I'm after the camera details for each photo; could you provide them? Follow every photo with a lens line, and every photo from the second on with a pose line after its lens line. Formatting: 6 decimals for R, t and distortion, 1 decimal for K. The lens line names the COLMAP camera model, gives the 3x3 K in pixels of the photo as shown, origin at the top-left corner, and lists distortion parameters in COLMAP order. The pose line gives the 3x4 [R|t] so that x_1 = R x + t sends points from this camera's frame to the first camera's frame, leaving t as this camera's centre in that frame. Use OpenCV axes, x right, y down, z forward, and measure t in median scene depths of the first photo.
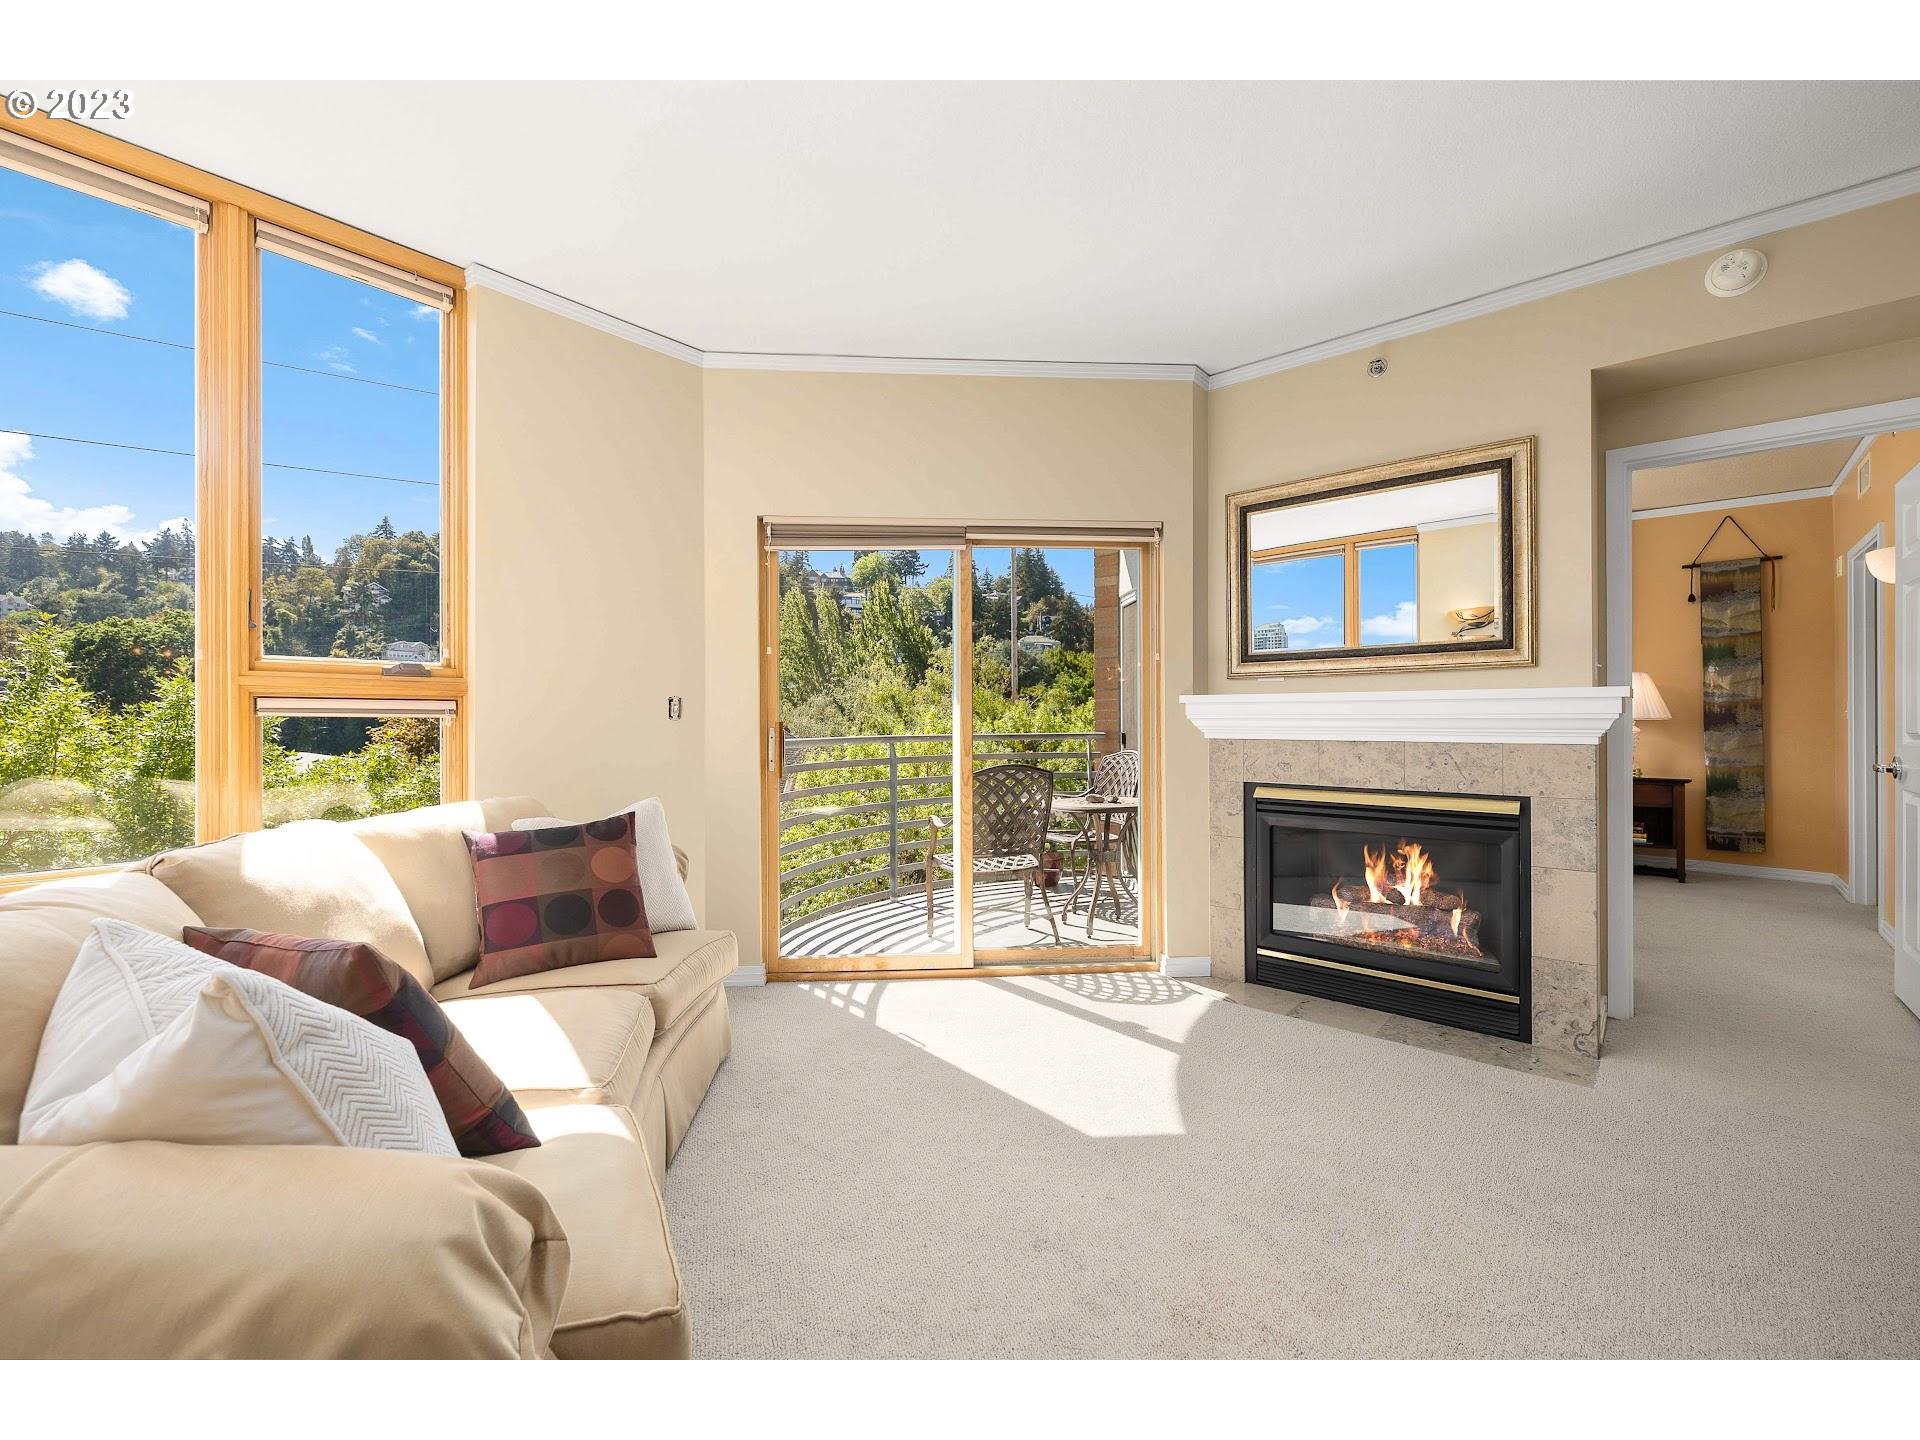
lens RADIAL K [[804.7, 0, 977.1], [0, 804.7, 722.5], [0, 0, 1]] dist [0.007598, -0.001107]
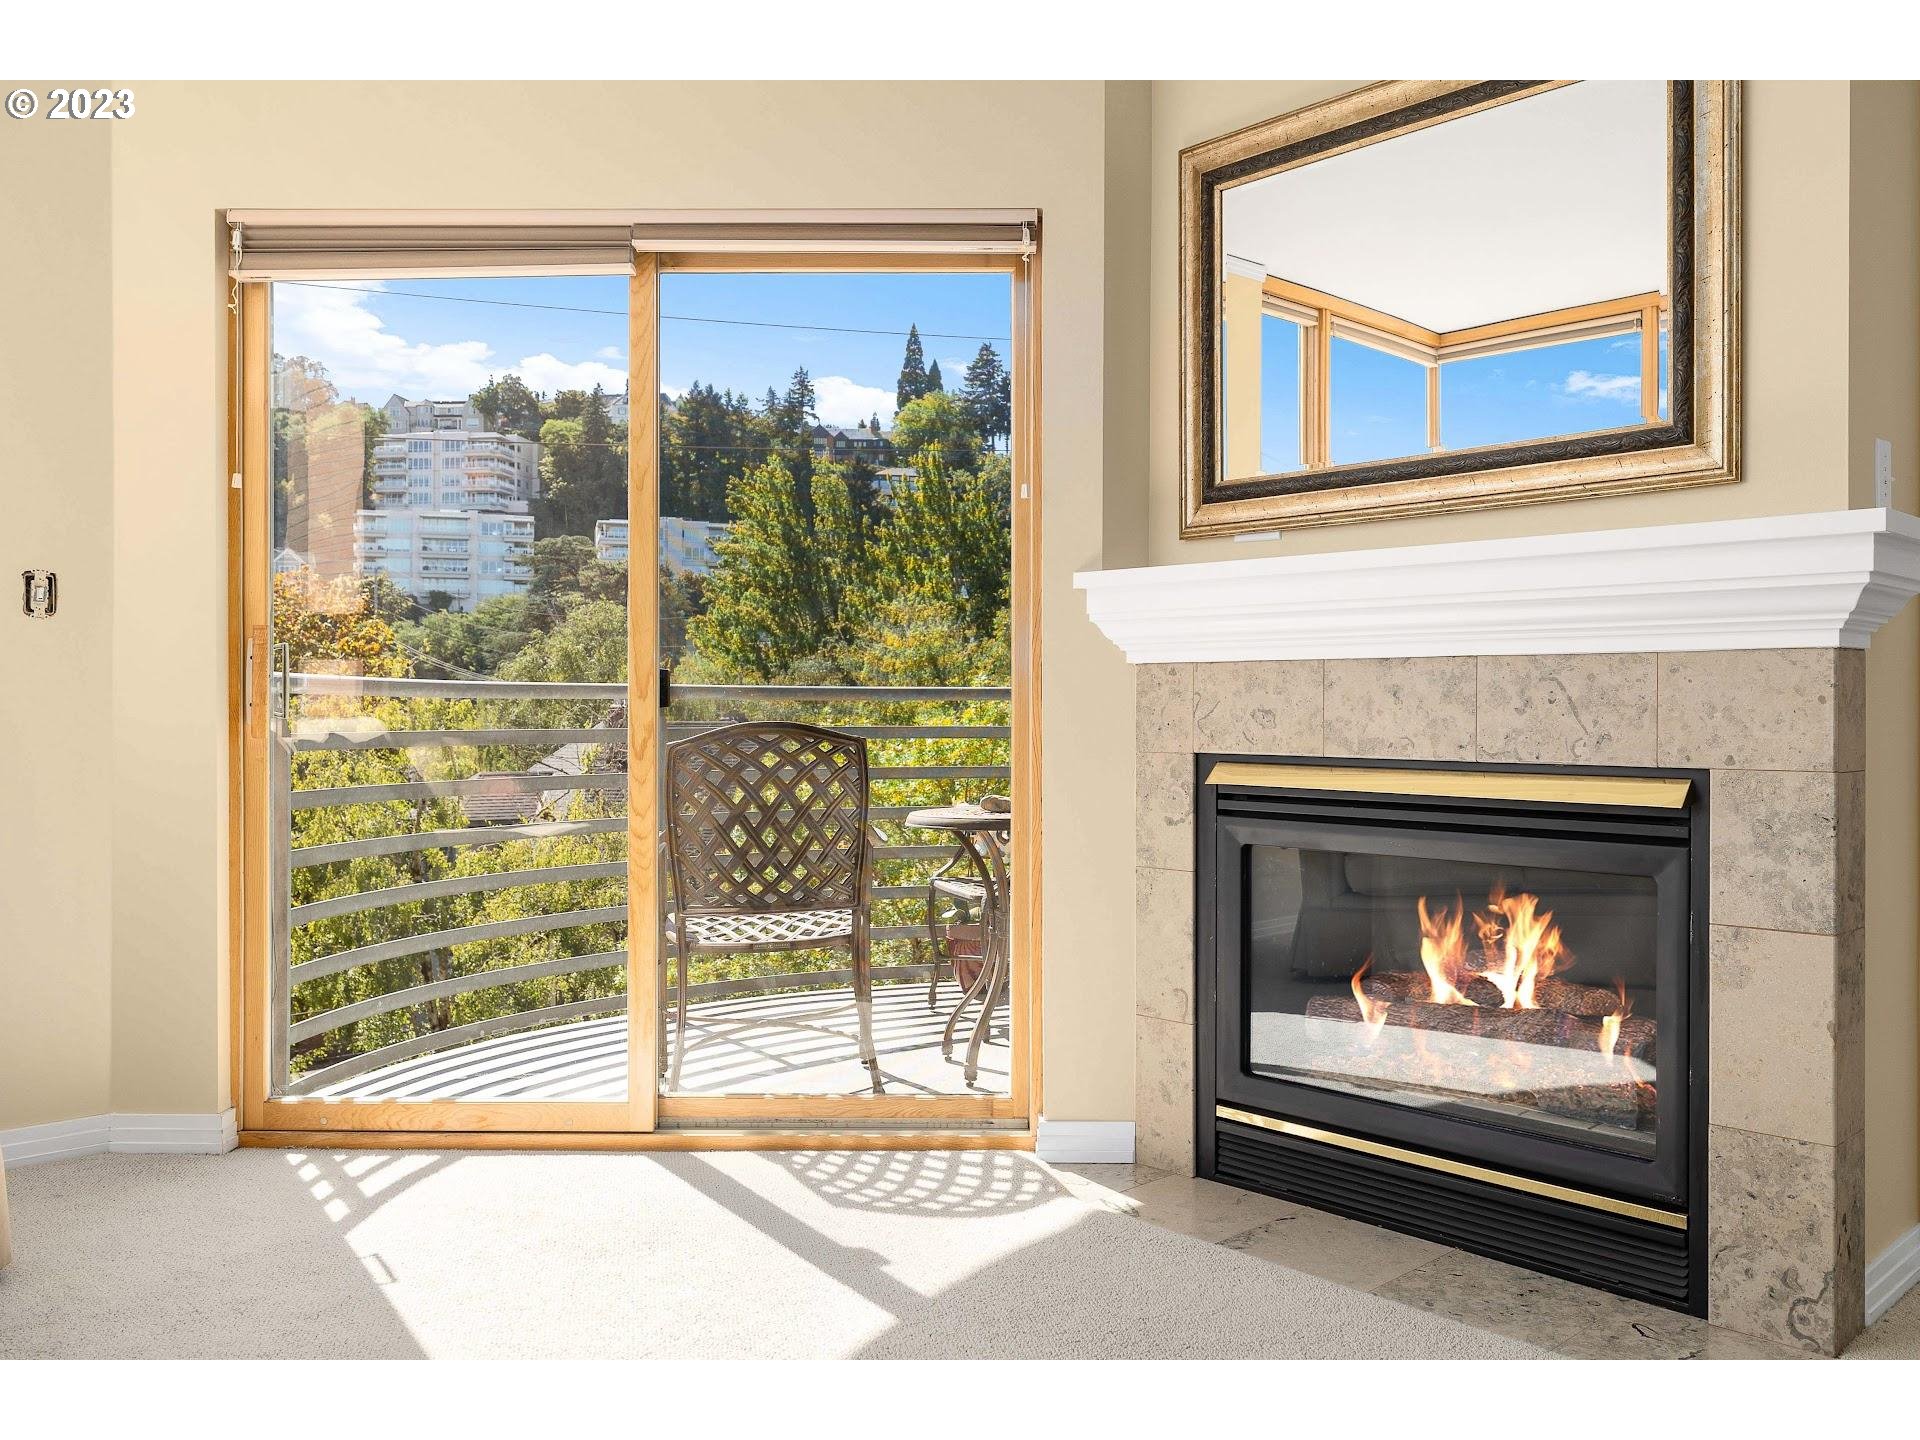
lens RADIAL K [[1528.6, 0, 1006.6], [0, 1528.6, 716.3], [0, 0, 1]] dist [0.007424, -0.001594]
pose [[0.996924, 0.007269, -0.078039, 0.304105], [-0.007123, 0.999972, 0.002150, 0.053428], [0.078052, -0.001588, 0.996948, 0.102298]]
